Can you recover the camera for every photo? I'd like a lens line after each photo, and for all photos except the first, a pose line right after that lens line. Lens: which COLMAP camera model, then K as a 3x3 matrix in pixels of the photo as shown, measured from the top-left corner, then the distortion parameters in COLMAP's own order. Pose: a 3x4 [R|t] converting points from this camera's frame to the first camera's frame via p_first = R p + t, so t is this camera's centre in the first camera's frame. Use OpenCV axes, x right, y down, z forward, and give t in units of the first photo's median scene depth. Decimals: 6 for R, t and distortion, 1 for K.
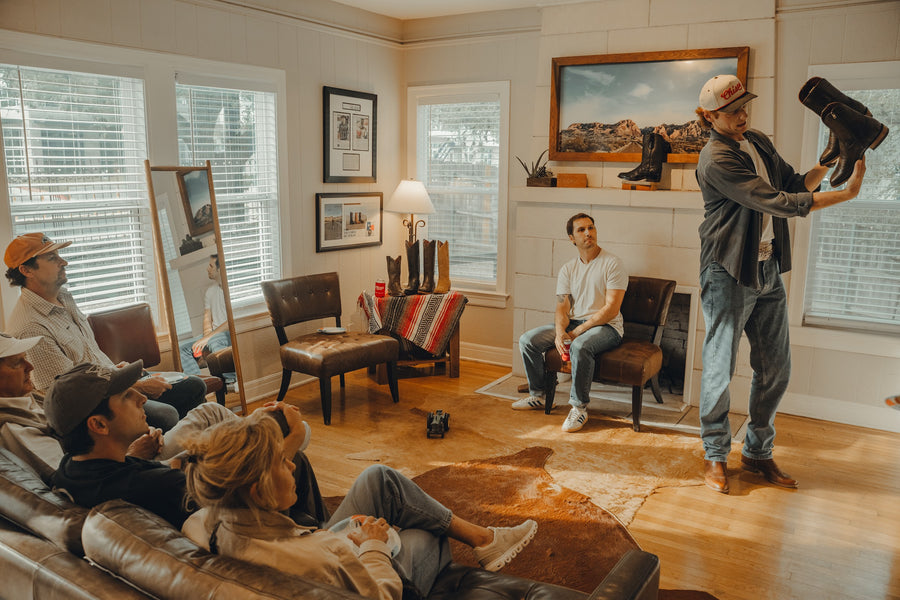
lens RADIAL K [[731.8, 0, 450.0], [0, 731.8, 300.0], [0, 0, 1]] dist [-0.059816, -0.002254]
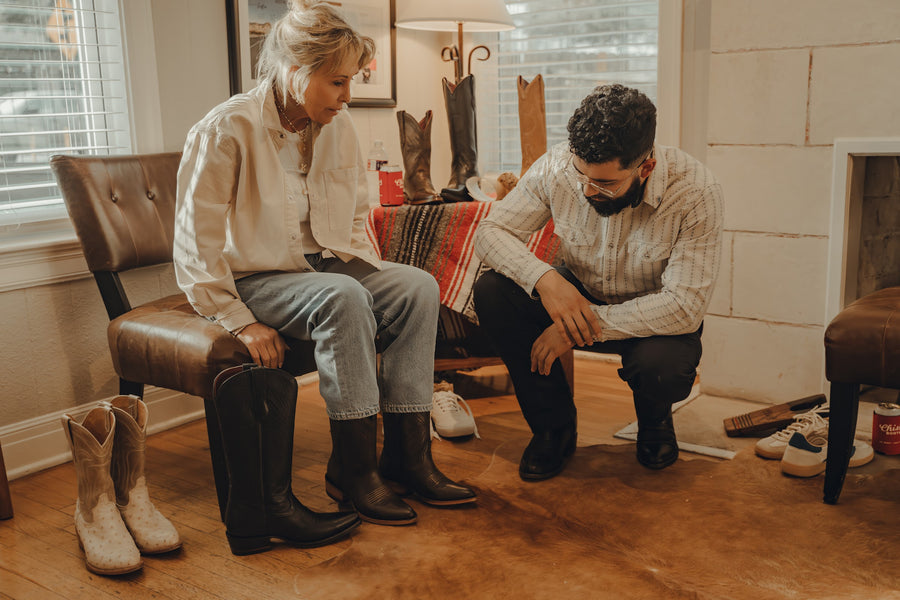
lens RADIAL K [[1045.1, 0, 450.0], [0, 1045.1, 300.0], [0, 0, 1]] dist [-0.001807, 0.001912]
pose [[0.996286, -0.011950, -0.085270, -0.006743], [0.013240, 0.999806, 0.014586, 0.041511], [0.085079, -0.015661, 0.996251, 0.412500]]
